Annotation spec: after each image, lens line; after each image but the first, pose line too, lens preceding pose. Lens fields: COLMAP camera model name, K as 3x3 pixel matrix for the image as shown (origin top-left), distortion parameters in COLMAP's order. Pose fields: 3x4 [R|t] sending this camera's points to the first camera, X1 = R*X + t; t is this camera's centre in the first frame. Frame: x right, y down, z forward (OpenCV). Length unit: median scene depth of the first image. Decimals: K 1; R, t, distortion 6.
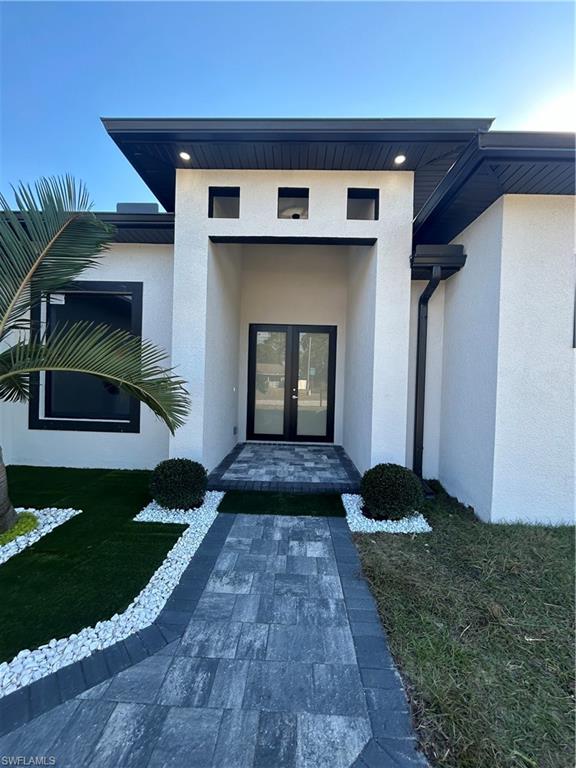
lens RADIAL K [[309.1, 0, 283.7], [0, 309.1, 383.2], [0, 0, 1]] dist [-0.011005, 0.000636]
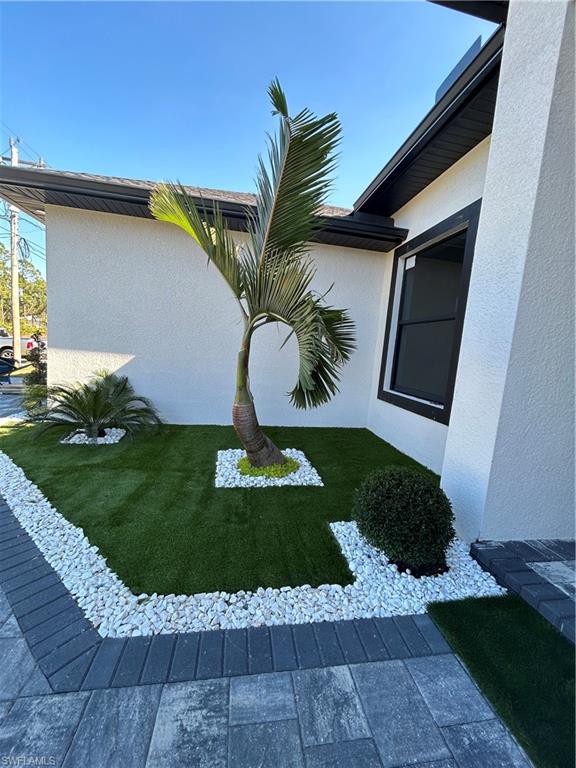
lens RADIAL K [[309.1, 0, 290.8], [0, 309.1, 381.8], [0, 0, 1]] dist [-0.011005, 0.000636]
pose [[0.212604, 0.096303, -0.972381, 0.132802], [-0.095424, 0.992421, 0.077424, 0.047936], [0.972468, 0.076328, 0.220183, 0.556821]]
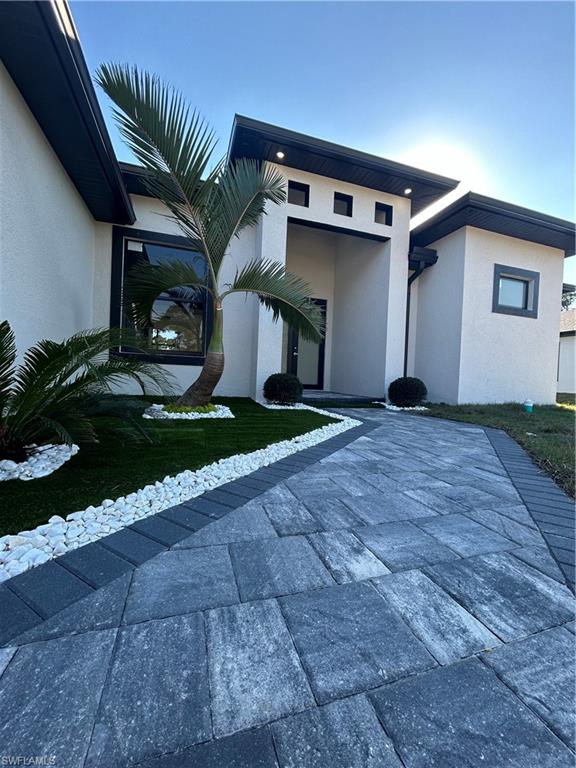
lens RADIAL K [[309.1, 0, 291.1], [0, 309.1, 380.0], [0, 0, 1]] dist [-0.011005, 0.000636]
pose [[0.937297, 0.001542, 0.348528, -0.715770], [-0.005504, 0.999931, 0.010377, 0.236220], [-0.348488, -0.011645, 0.937241, -0.297487]]
